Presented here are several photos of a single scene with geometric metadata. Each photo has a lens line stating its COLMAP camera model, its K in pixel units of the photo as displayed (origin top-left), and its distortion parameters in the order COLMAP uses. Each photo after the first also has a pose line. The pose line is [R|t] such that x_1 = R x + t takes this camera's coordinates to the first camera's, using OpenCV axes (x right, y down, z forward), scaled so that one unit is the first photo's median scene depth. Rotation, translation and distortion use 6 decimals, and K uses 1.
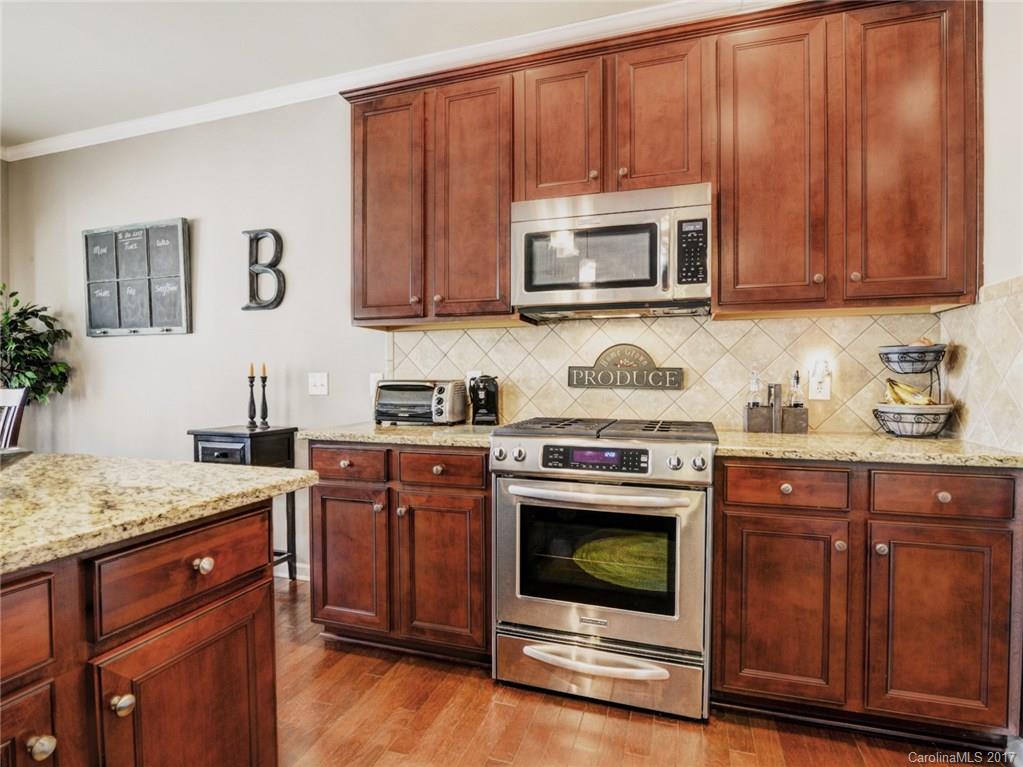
lens RADIAL K [[536.8, 0, 511.5], [0, 536.8, 383.5], [0, 0, 1]] dist [-0.018831, 0.002213]
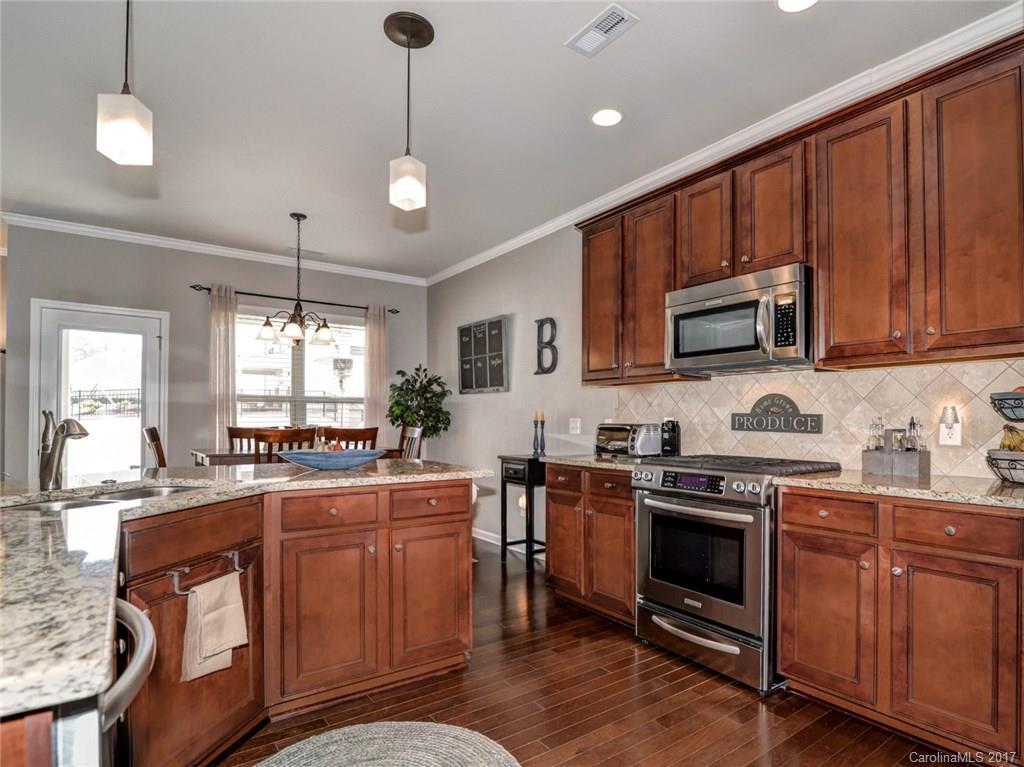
lens RADIAL K [[544.7, 0, 513.1], [0, 544.7, 406.6], [0, 0, 1]] dist [-0.000139, -0.000355]
pose [[0.799715, -0.013971, -0.600218, 0.468277], [-0.008299, 0.999376, -0.034321, -0.000841], [0.600323, 0.032428, 0.799100, -0.294893]]
